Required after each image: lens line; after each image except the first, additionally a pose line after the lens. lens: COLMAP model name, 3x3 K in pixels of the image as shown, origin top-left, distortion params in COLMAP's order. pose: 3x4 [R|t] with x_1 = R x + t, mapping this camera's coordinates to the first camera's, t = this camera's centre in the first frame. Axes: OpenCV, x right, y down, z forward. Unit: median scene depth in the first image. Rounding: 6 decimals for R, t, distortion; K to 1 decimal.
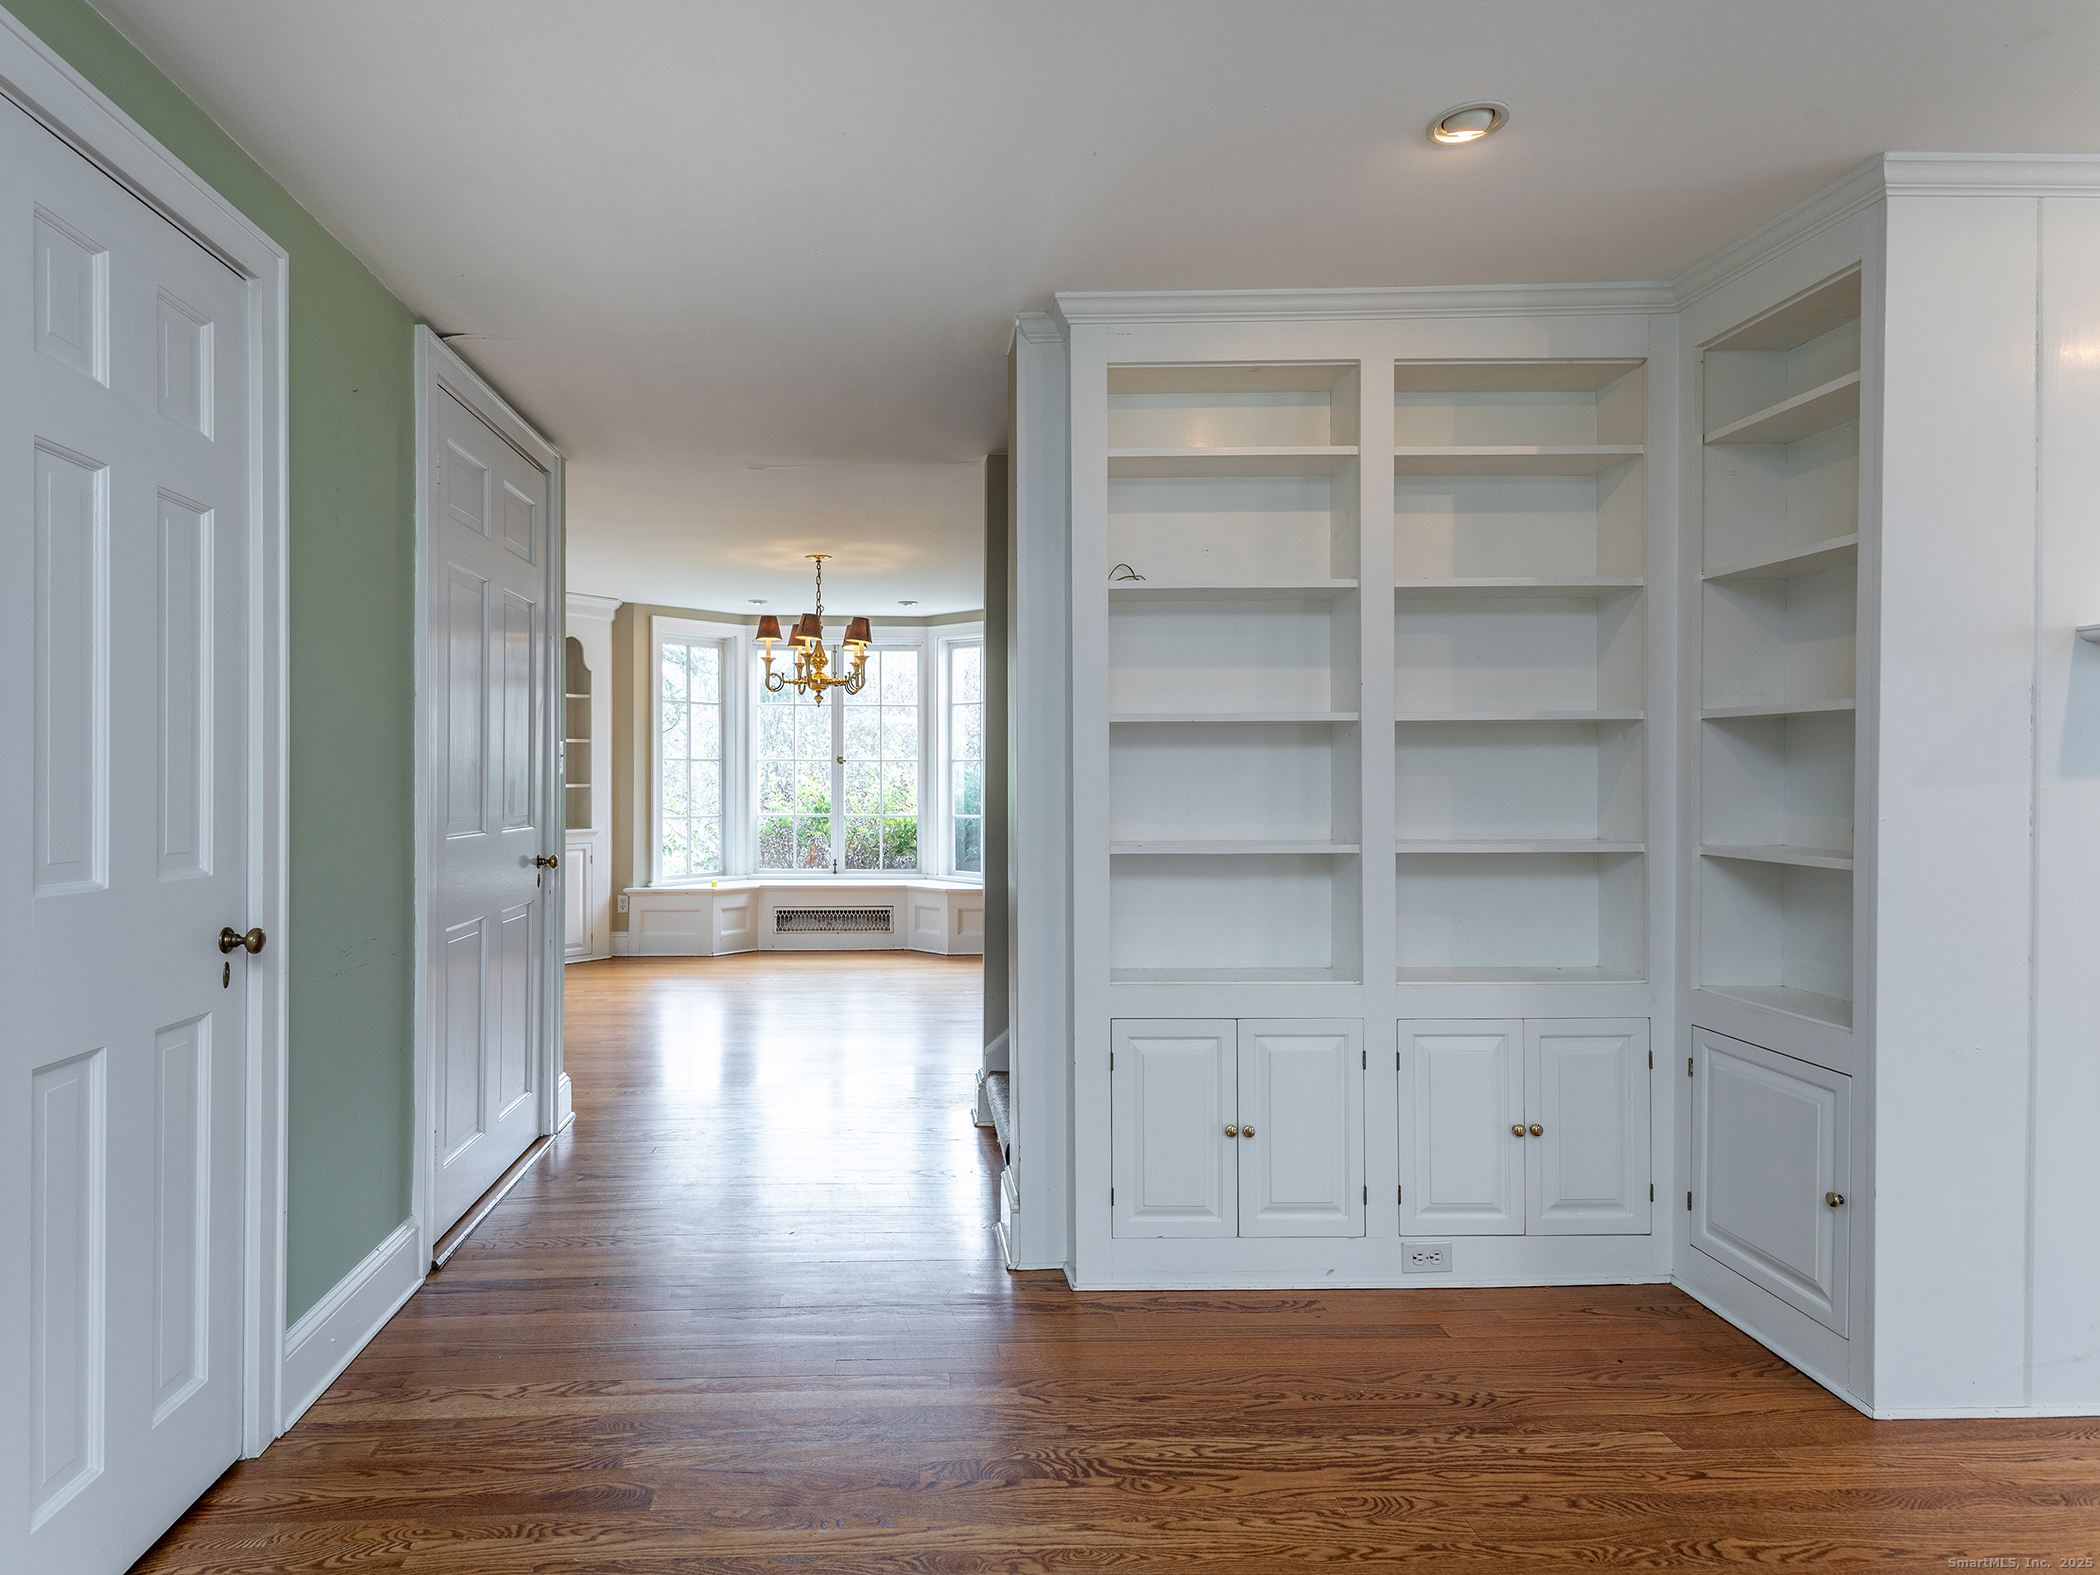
lens RADIAL K [[1179.7, 0, 1050.0], [0, 1179.7, 787.5], [0, 0, 1]] dist [-0.002029, -0.000103]
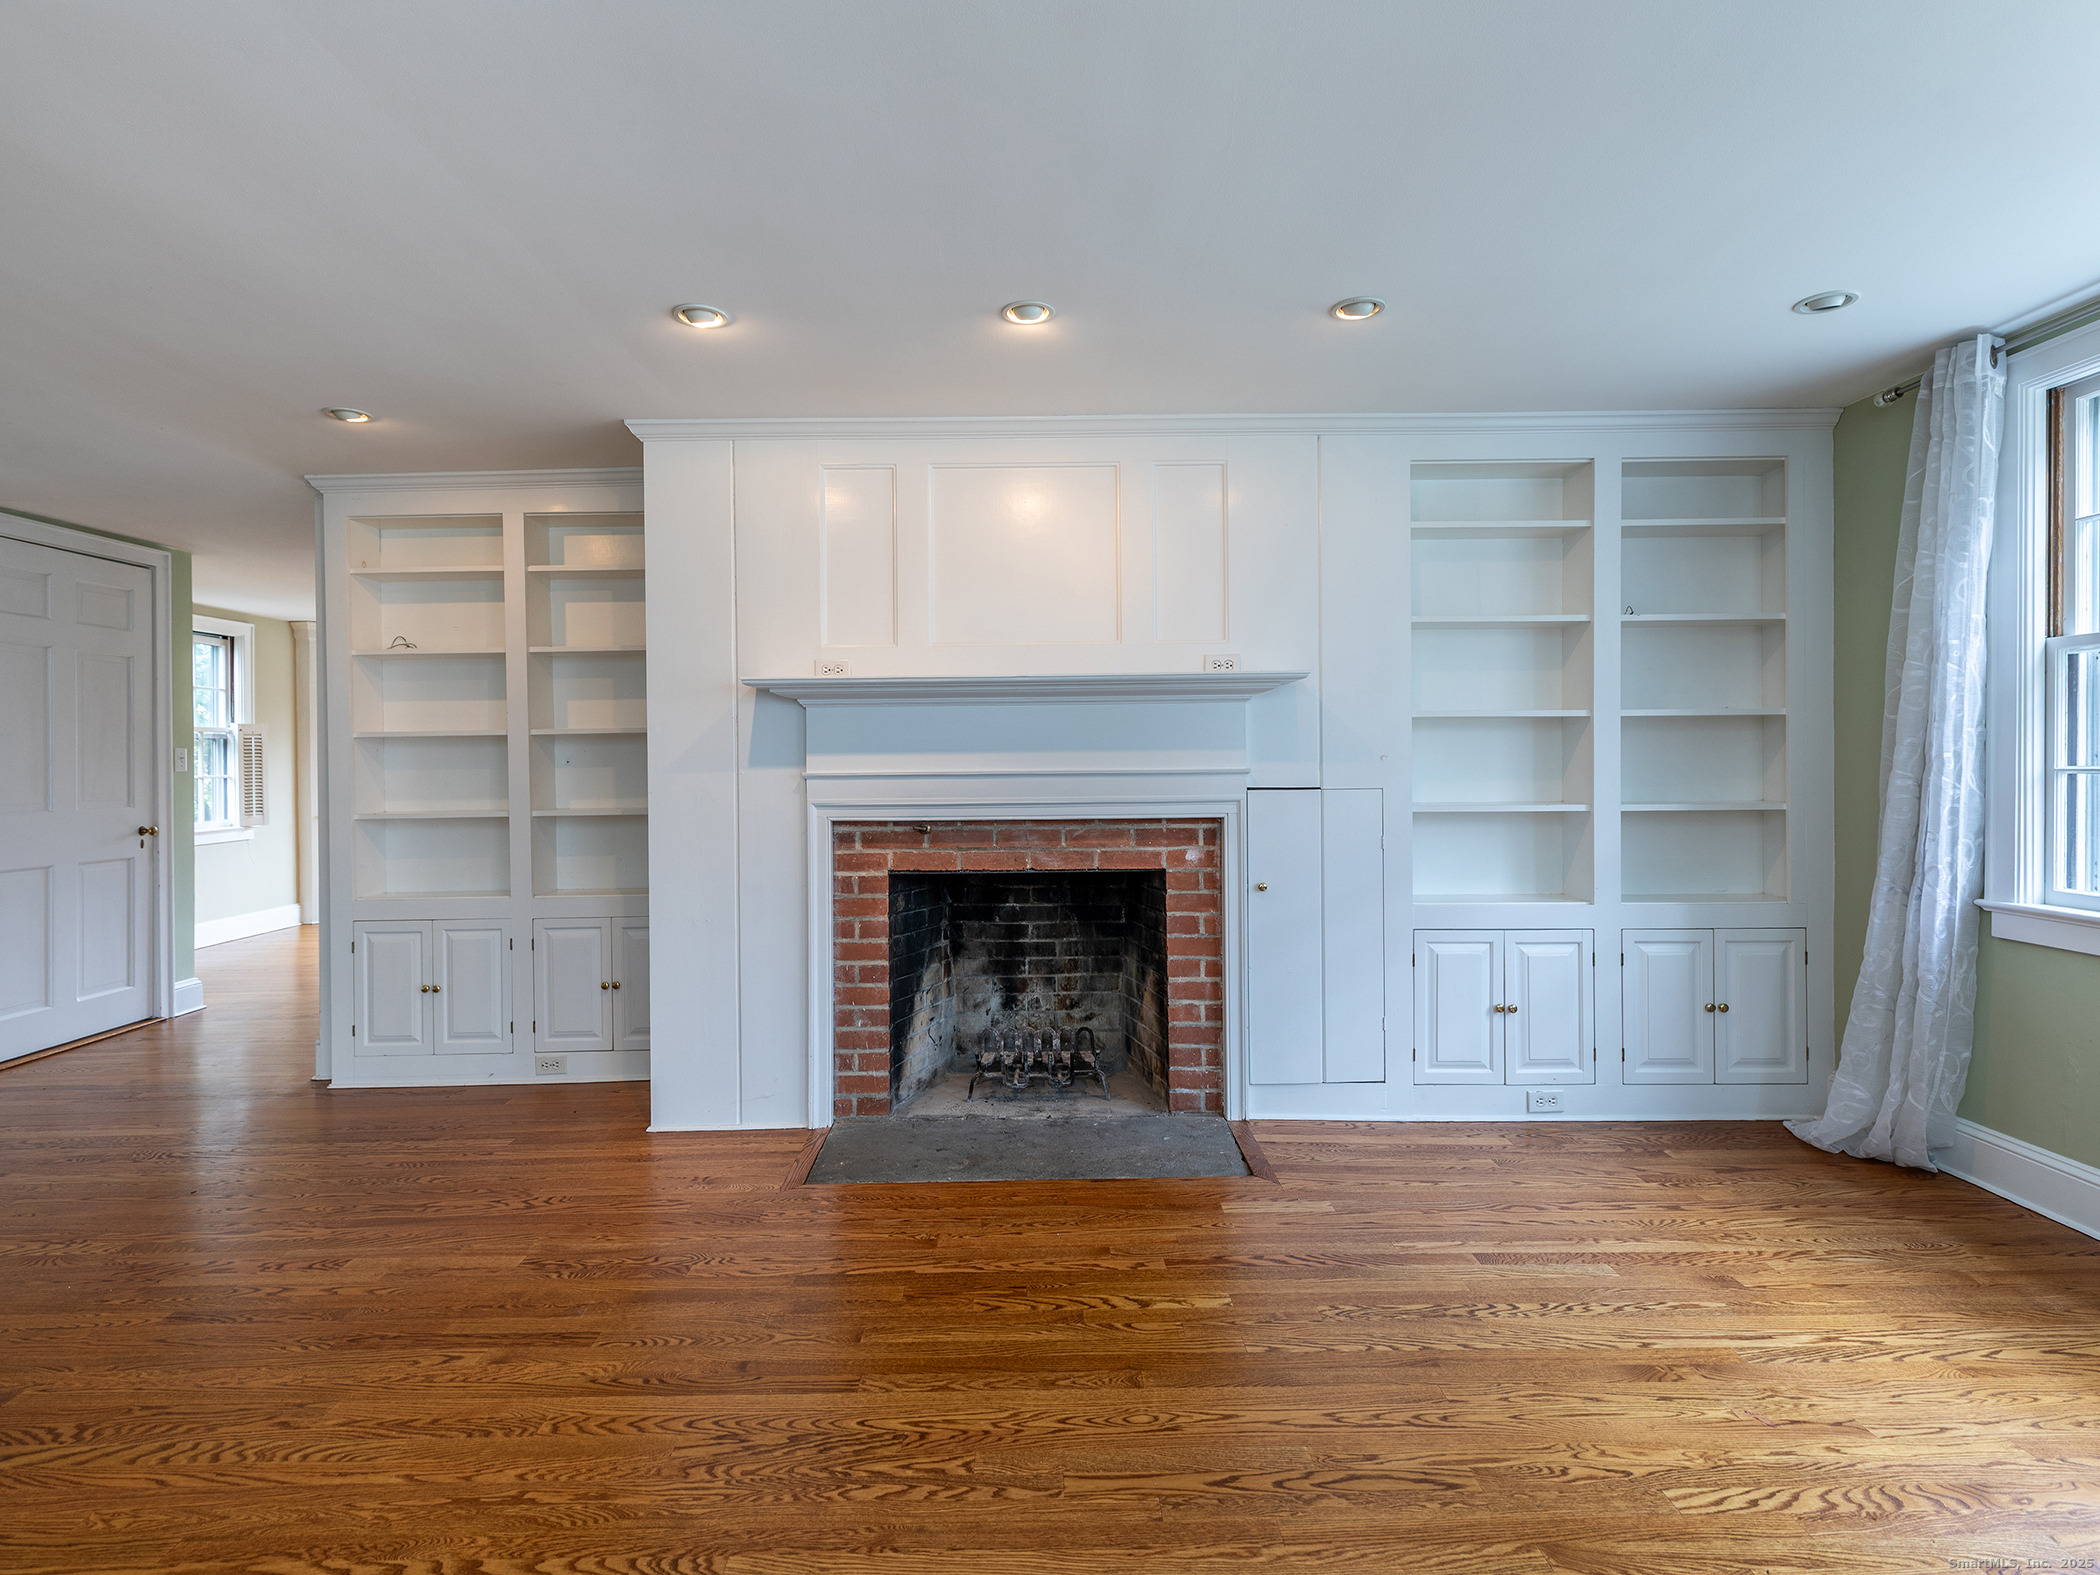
lens RADIAL K [[1045.9, 0, 1044.4], [0, 1045.9, 763.4], [0, 0, 1]] dist [0.032954, -0.016412]
pose [[0.999831, -0.010885, -0.014835, 1.030076], [0.010762, 0.999908, -0.008290, 0.002875], [0.014924, 0.008129, 0.999856, -0.445848]]
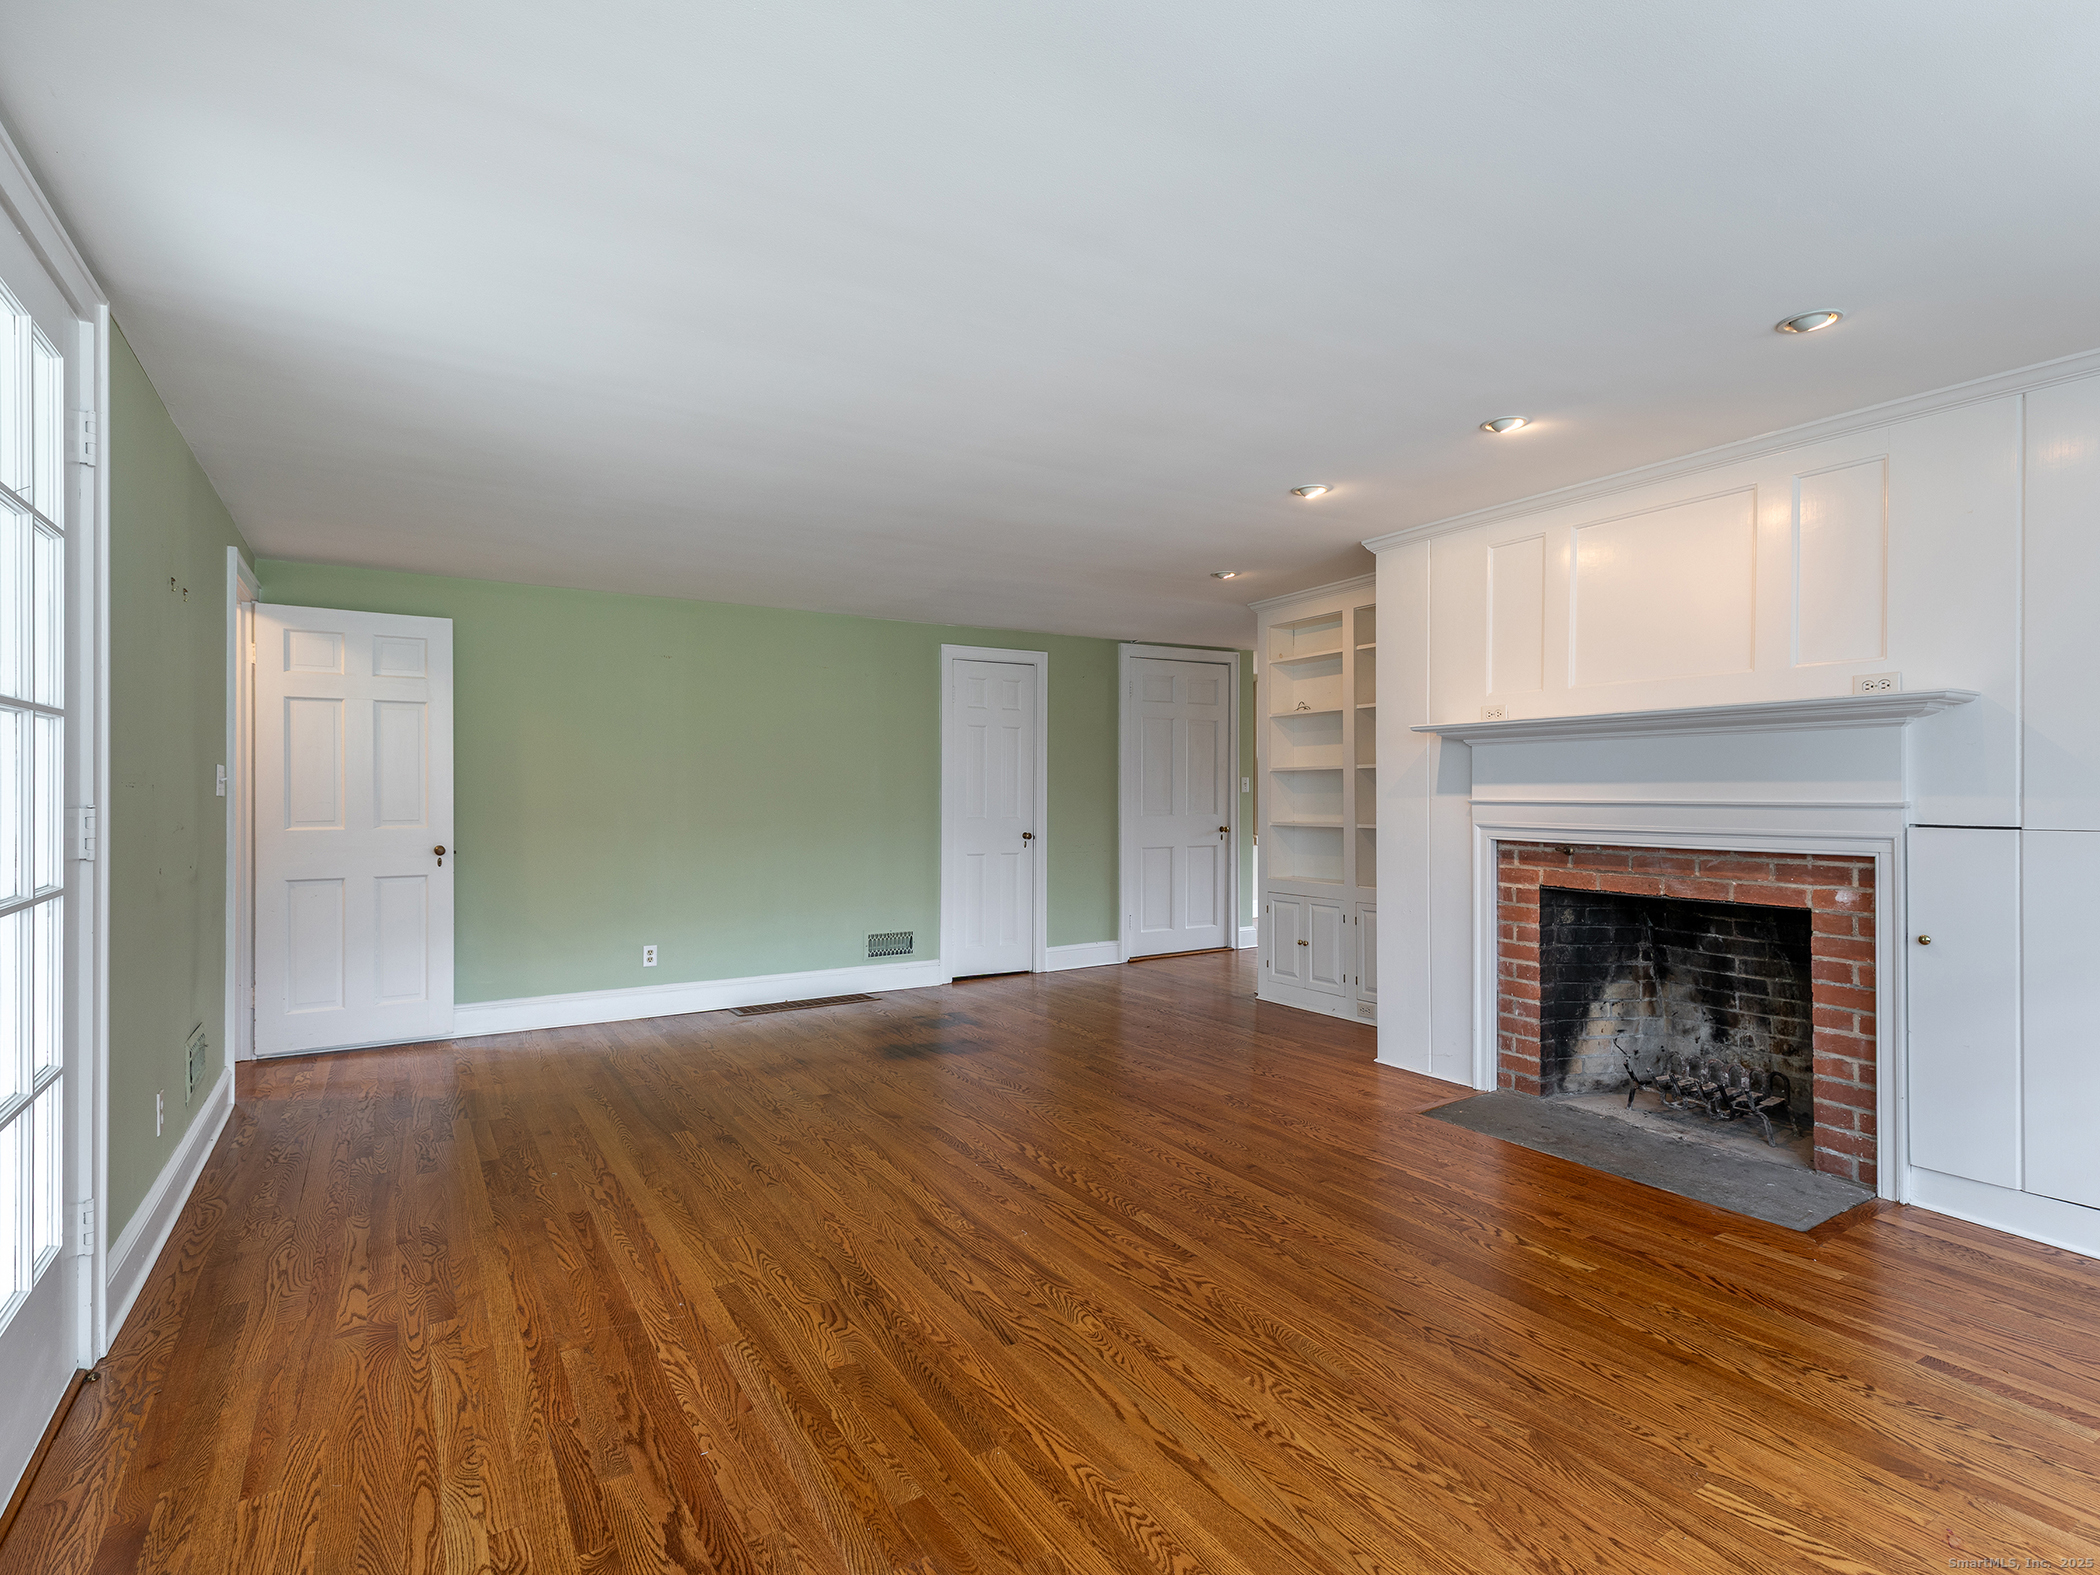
lens RADIAL K [[989.1, 0, 1050.0], [0, 989.1, 787.5], [0, 0, 1]] dist [-0.000279, -0.000255]
pose [[0.527398, -0.004903, -0.849604, 1.592300], [-0.006637, 0.999929, -0.009890, 0.001990], [0.849593, 0.010854, 0.527328, -0.487813]]
